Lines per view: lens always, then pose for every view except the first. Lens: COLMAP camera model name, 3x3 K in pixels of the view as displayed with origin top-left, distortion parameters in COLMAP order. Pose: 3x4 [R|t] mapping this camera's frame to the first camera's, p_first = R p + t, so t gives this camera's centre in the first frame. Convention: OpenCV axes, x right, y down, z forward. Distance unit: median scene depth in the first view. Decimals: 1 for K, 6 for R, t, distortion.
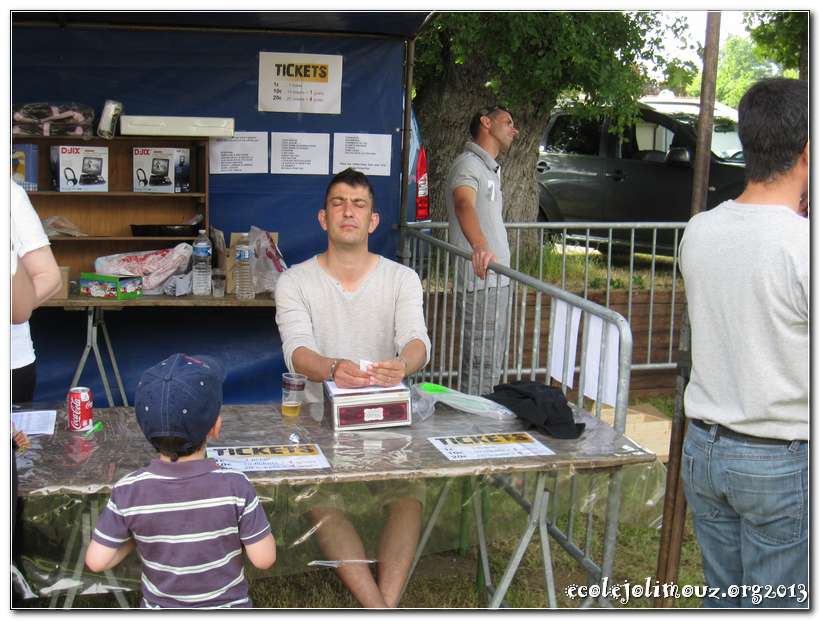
lens RADIAL K [[1103.6, 0, 411.9], [0, 1103.6, 312.2], [0, 0, 1]] dist [-0.099408, 0.004725]
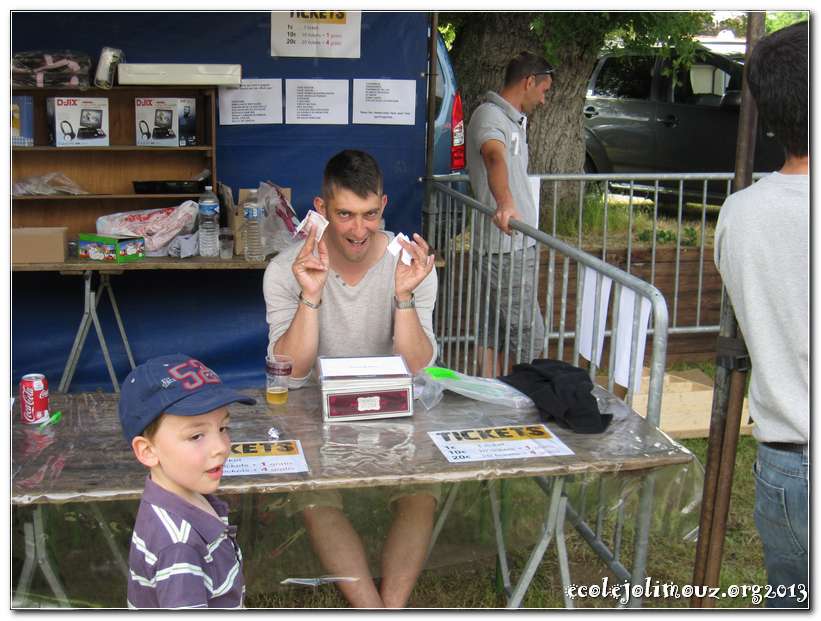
lens RADIAL K [[1088.7, 0, 408.5], [0, 1088.7, 308.8], [0, 0, 1]] dist [-0.109415, 0.031179]
pose [[0.998245, -0.000440, -0.059220, 0.031762], [0.003335, 0.998803, 0.048796, -0.015946], [0.059128, -0.048908, 0.997052, 0.095617]]
